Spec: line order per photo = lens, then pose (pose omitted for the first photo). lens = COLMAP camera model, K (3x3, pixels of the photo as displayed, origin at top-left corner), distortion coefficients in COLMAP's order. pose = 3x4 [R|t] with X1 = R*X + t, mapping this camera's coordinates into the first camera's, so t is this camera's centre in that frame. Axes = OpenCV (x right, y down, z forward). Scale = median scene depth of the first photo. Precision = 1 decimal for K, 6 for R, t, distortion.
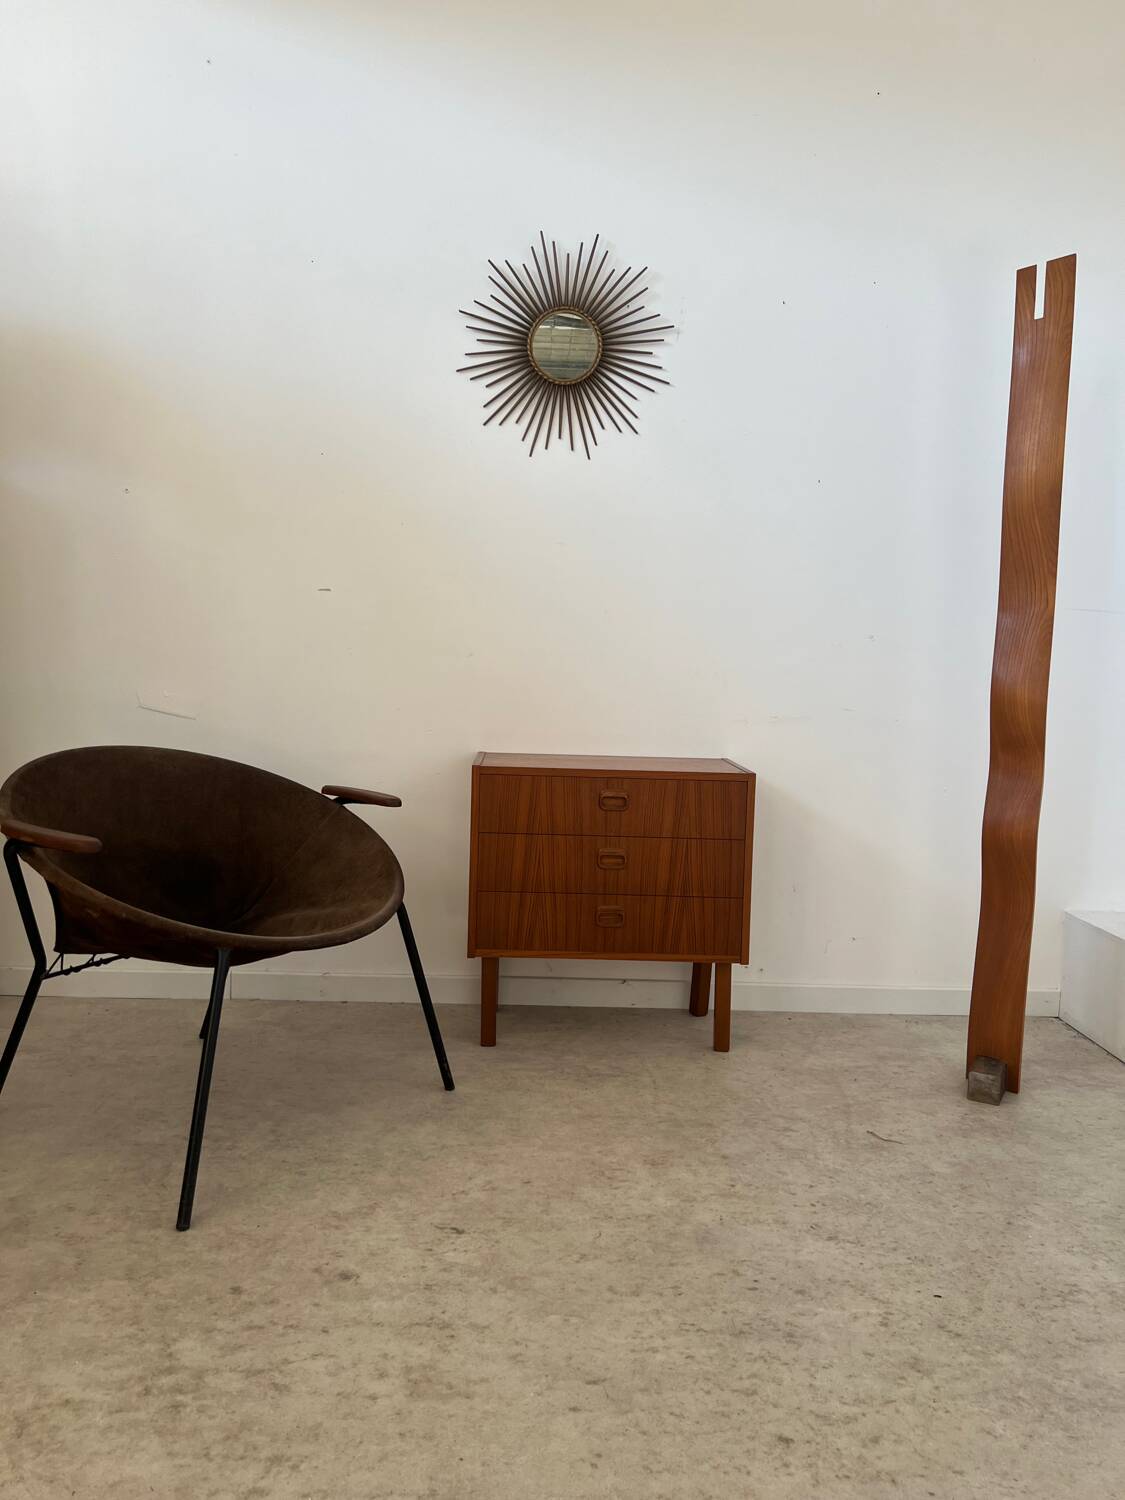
lens RADIAL K [[1148.1, 0, 562.5], [0, 1148.1, 749.6], [0, 0, 1]] dist [0.028512, -0.042379]
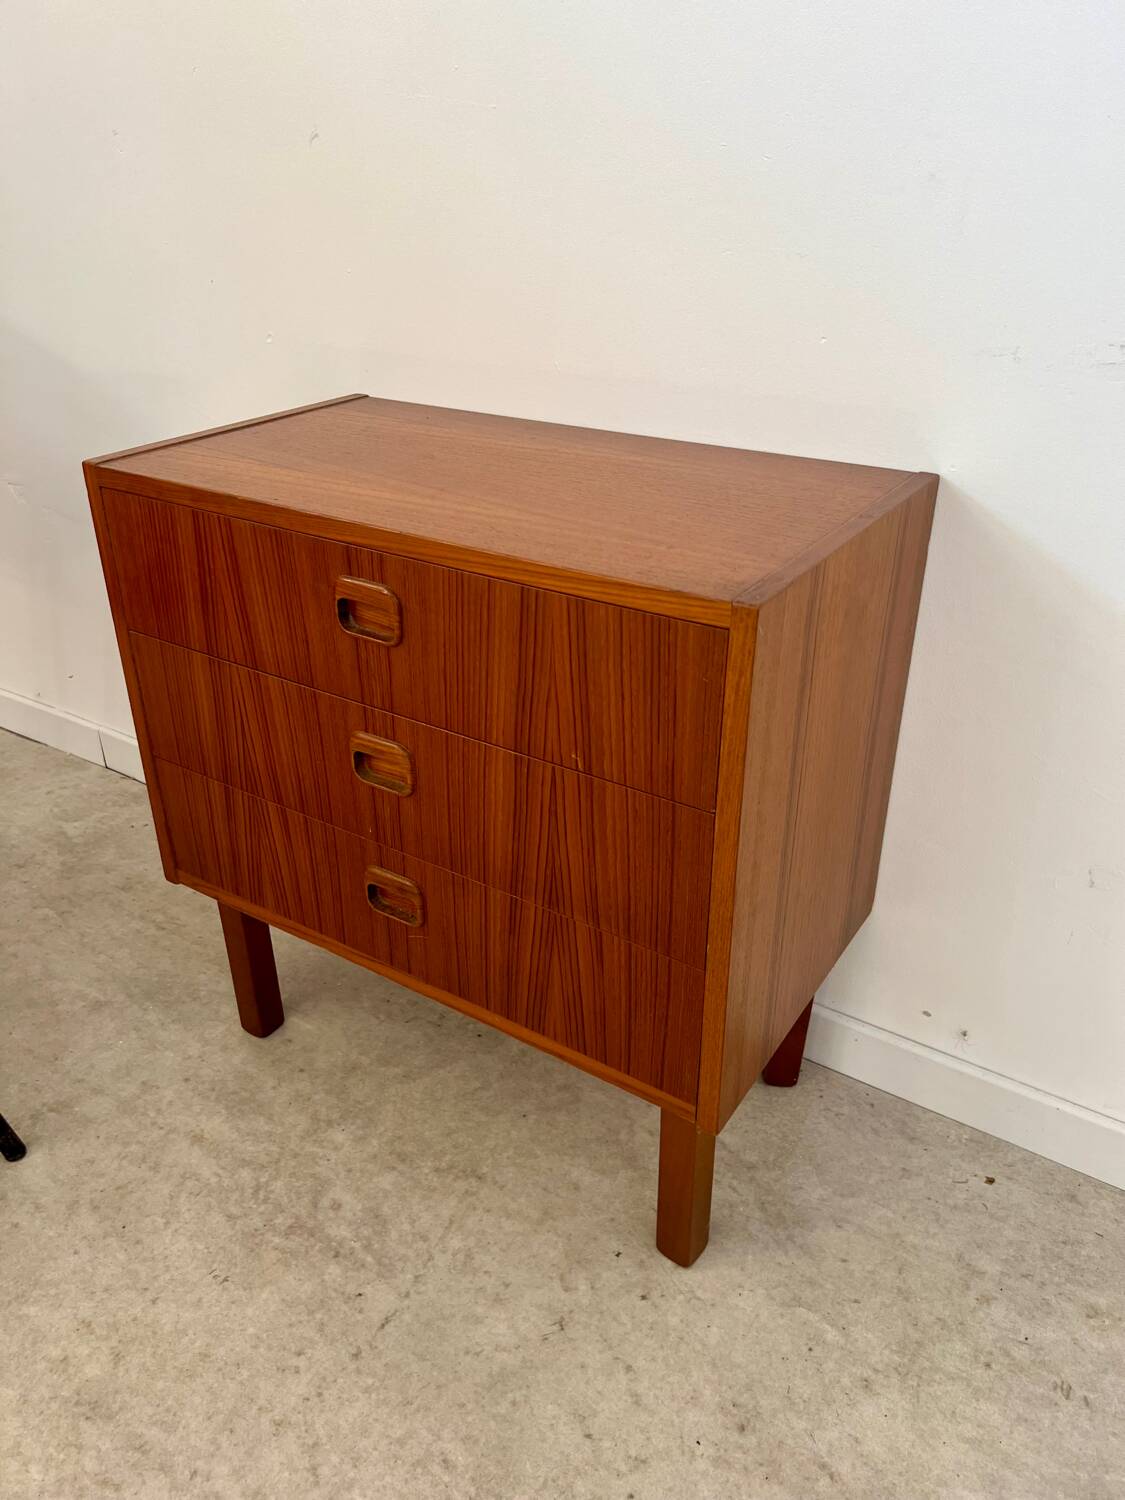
lens RADIAL K [[1148.1, 0, 547.4], [0, 1148.1, 746.8], [0, 0, 1]] dist [0.028512, -0.042379]
pose [[0.811838, 0.240293, -0.532146, 0.308677], [-0.016264, 0.920343, 0.390773, -0.059024], [0.583657, -0.308589, 0.751077, 0.835271]]
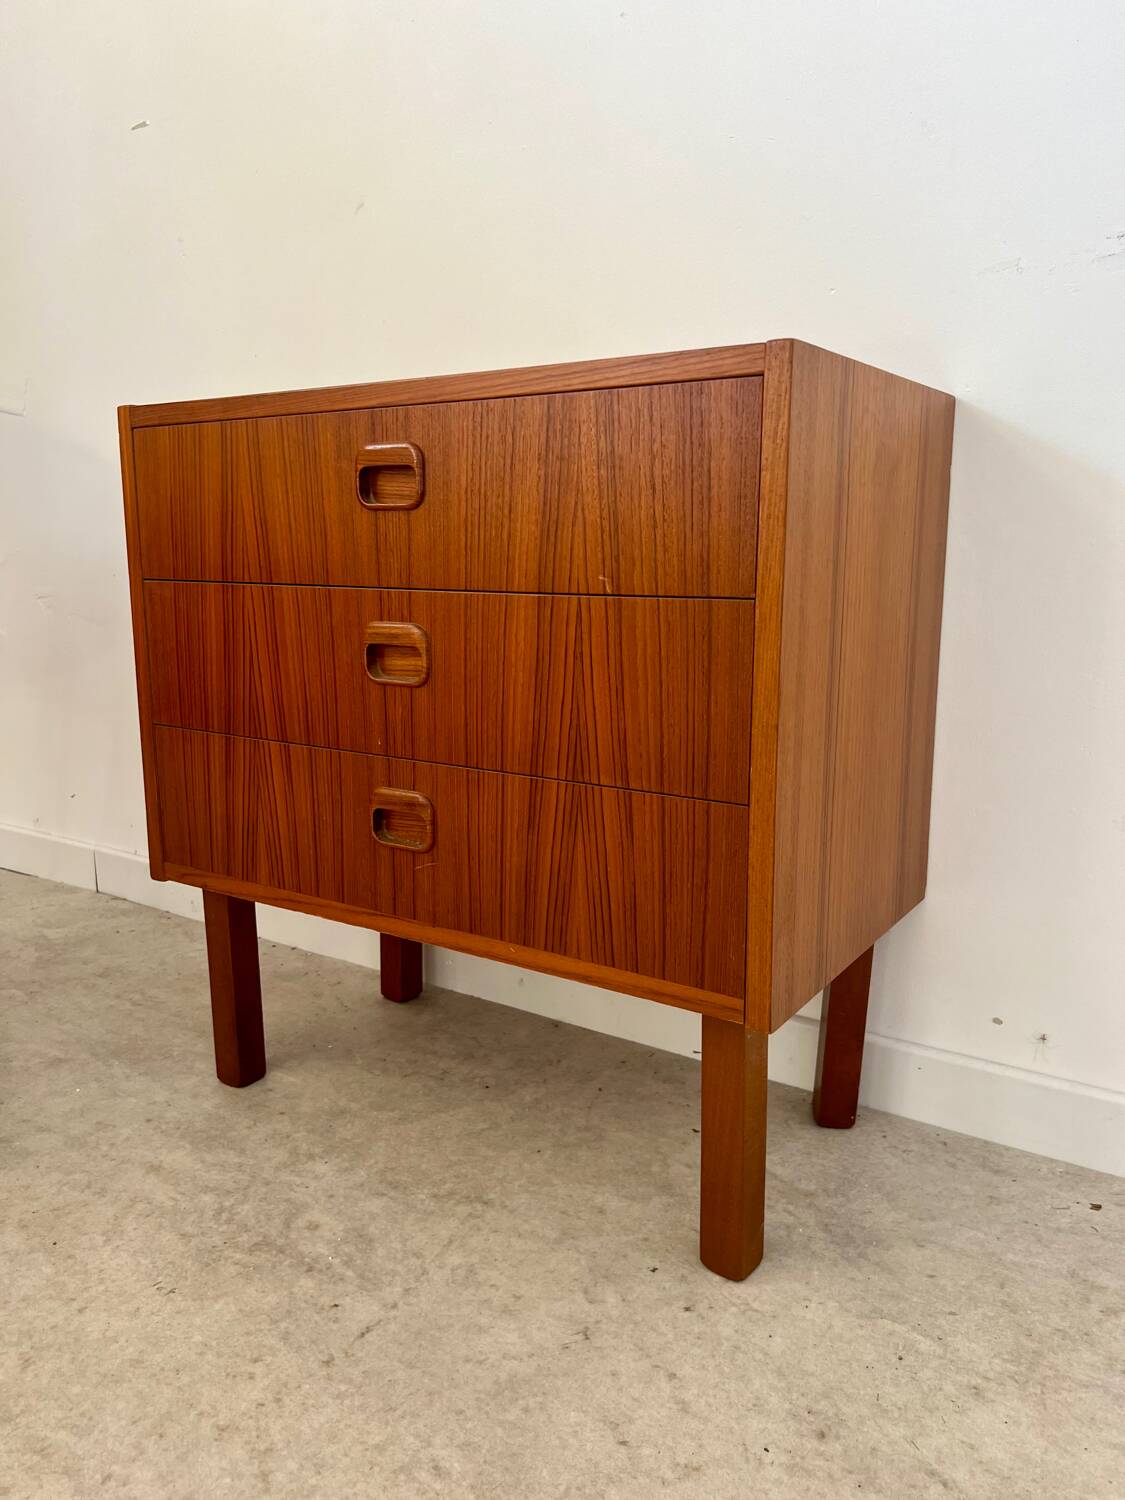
lens RADIAL K [[1148.1, 0, 550.7], [0, 1148.1, 750.6], [0, 0, 1]] dist [0.028512, -0.042379]
pose [[0.808818, 0.074152, -0.583365, 0.315107], [-0.021891, 0.995127, 0.096140, 0.099335], [0.587651, -0.064989, 0.806500, 0.822644]]
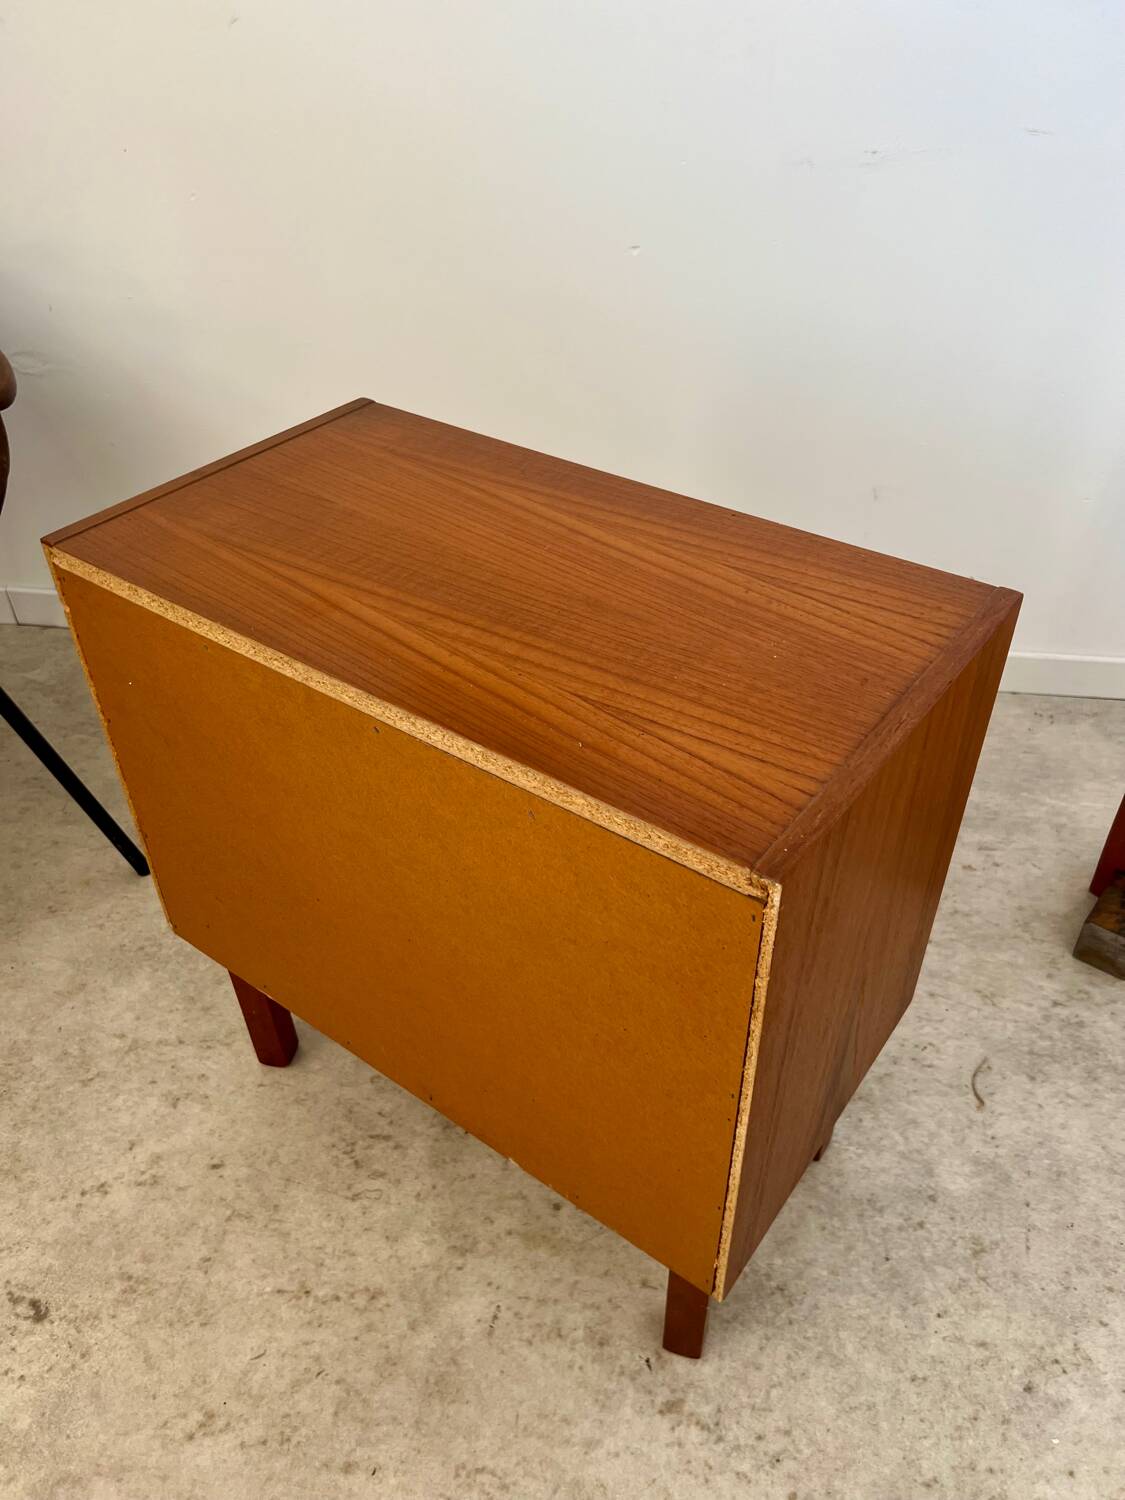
lens RADIAL K [[1148.1, 0, 563.0], [0, 1148.1, 770.4], [0, 0, 1]] dist [0.028512, -0.042379]
pose [[0.982920, 0.073003, -0.168935, 0.199170], [0.033552, 0.831486, 0.554532, -0.106566], [0.180949, -0.550729, 0.814834, 0.556415]]
